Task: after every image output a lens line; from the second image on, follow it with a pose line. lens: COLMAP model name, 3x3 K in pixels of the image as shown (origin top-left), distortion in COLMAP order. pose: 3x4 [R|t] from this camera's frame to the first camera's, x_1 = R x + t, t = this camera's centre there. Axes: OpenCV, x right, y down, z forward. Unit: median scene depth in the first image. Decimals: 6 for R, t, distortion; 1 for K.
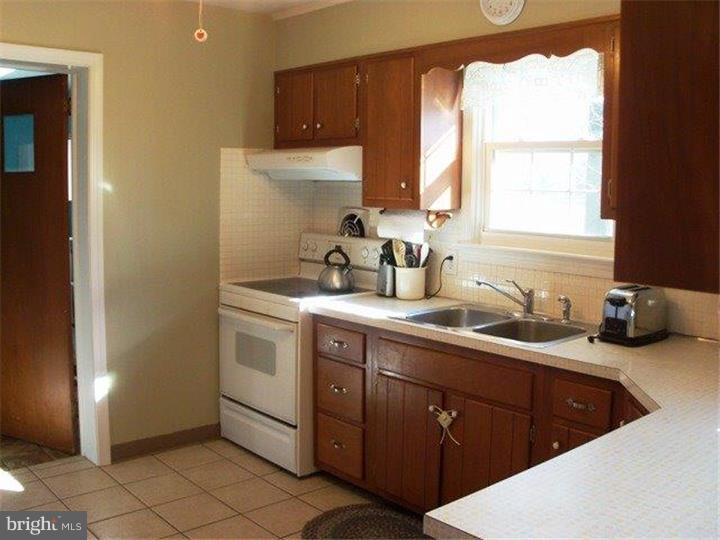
lens RADIAL K [[765.2, 0, 360.0], [0, 765.2, 270.0], [0, 0, 1]] dist [-0.312557, 0.306325]
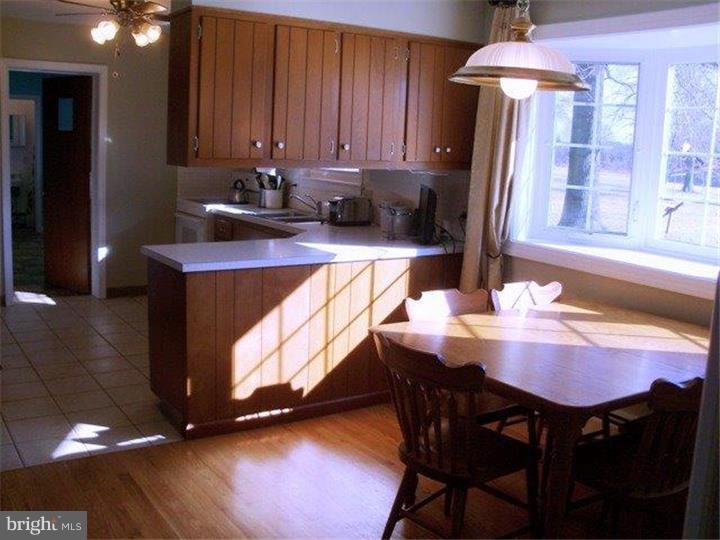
lens RADIAL K [[765.2, 0, 360.0], [0, 765.2, 270.0], [0, 0, 1]] dist [-0.312557, 0.306325]
pose [[0.990233, 0.051383, -0.129612, 0.492991], [-0.046143, 0.998004, 0.043120, 0.094414], [0.131569, -0.036718, 0.990627, -0.677985]]
